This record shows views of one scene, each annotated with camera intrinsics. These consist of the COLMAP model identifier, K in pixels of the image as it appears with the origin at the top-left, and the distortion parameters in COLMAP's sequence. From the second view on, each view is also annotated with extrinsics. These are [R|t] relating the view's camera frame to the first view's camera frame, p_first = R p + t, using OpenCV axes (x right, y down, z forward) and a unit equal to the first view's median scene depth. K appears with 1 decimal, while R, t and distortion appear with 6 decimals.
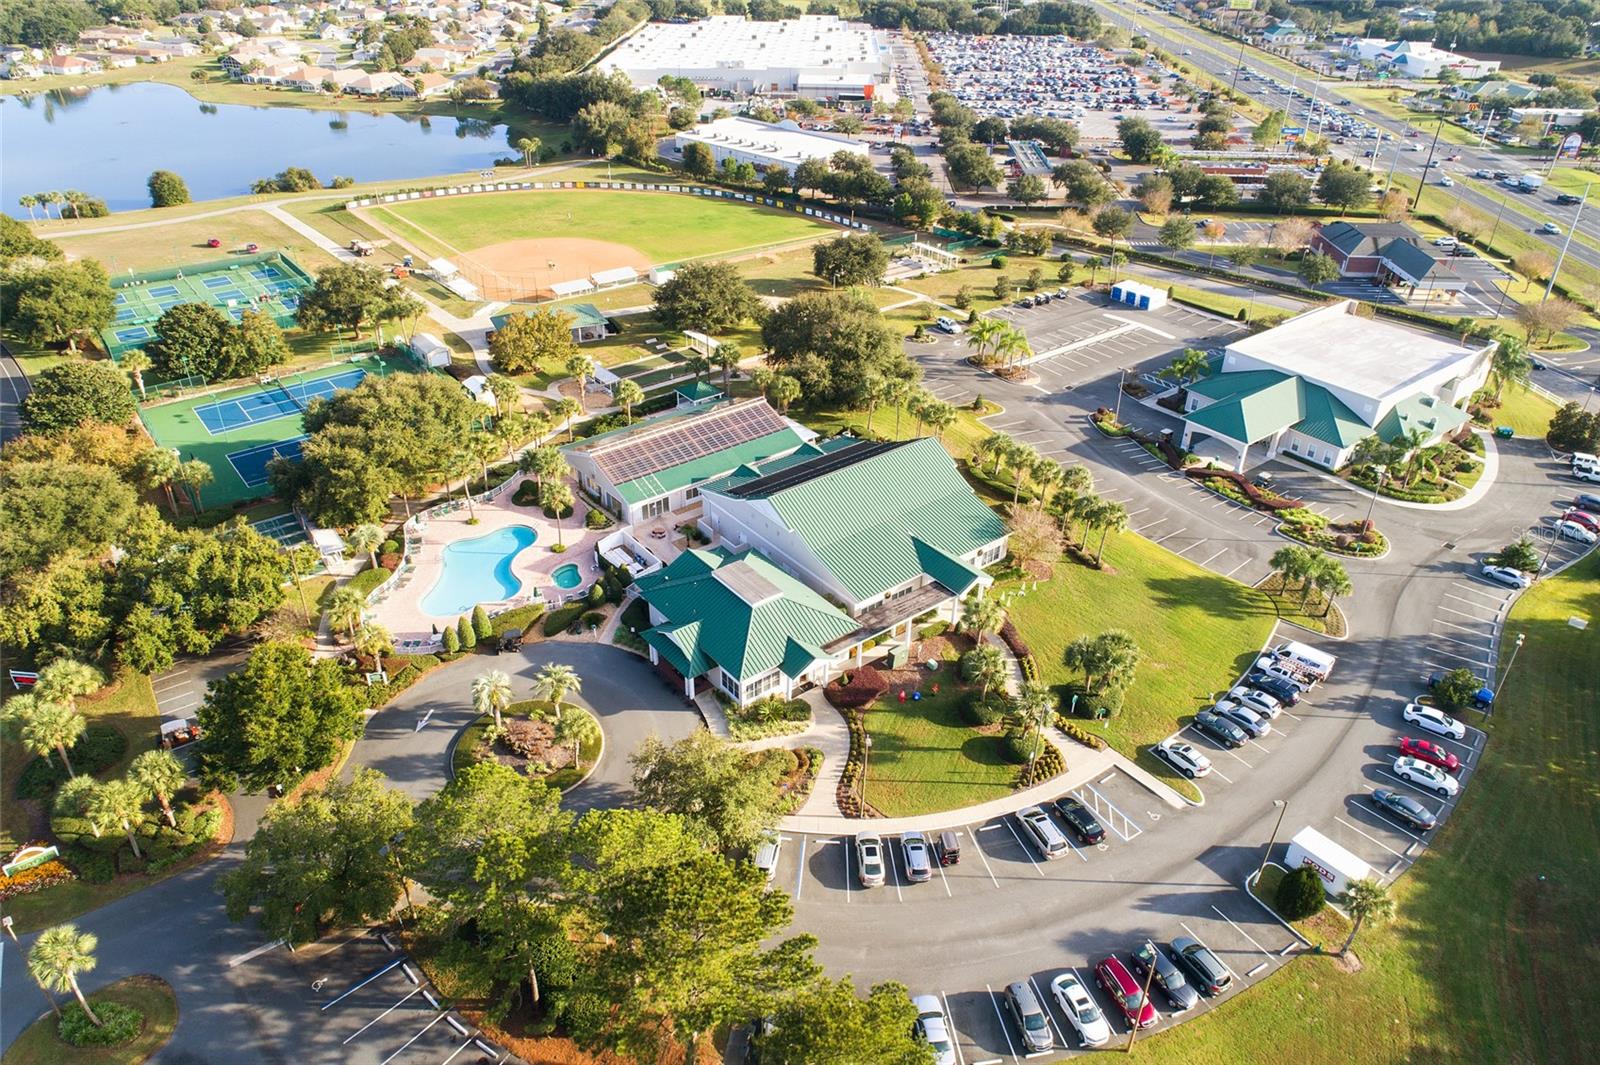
lens RADIAL K [[1098.8, 0, 800.0], [0, 1098.8, 532.5], [0, 0, 1]] dist [-0.009322, 0.004918]
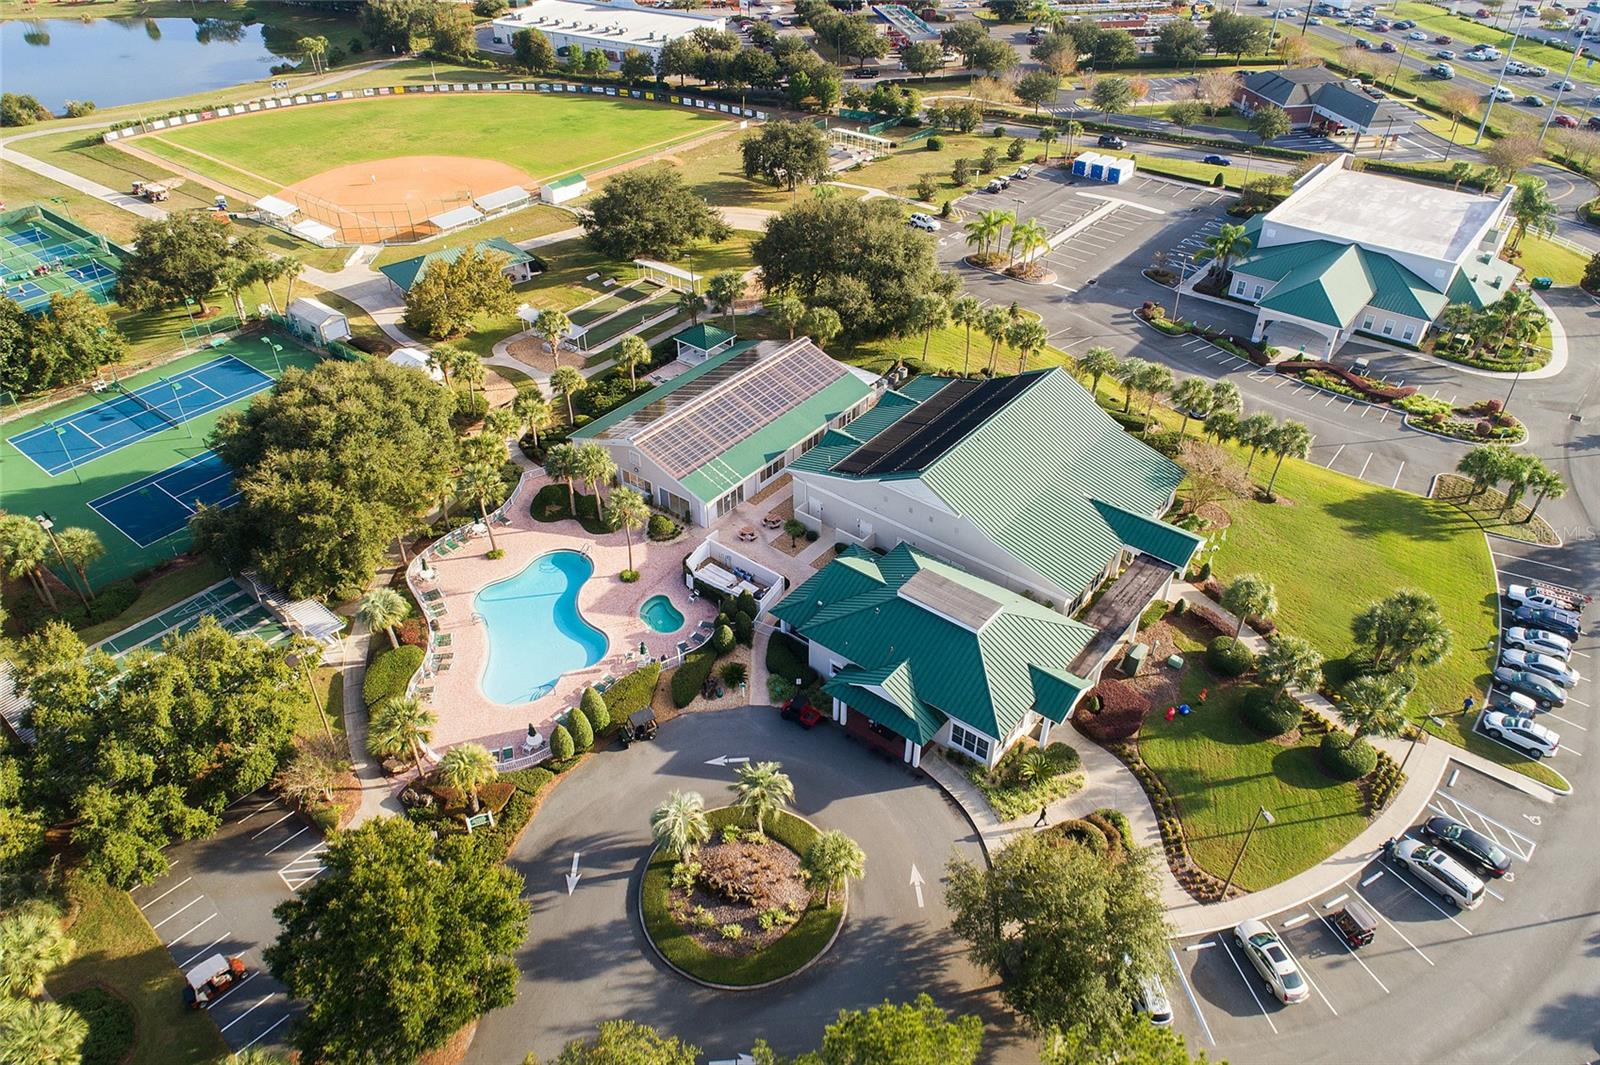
lens RADIAL K [[1098.8, 0, 800.0], [0, 1098.8, 532.5], [0, 0, 1]] dist [-0.009322, 0.004918]
pose [[0.972393, -0.145809, 0.182187, -0.179857], [0.128550, 0.986312, 0.103261, -0.058294], [-0.194749, -0.076991, 0.977827, 0.183674]]
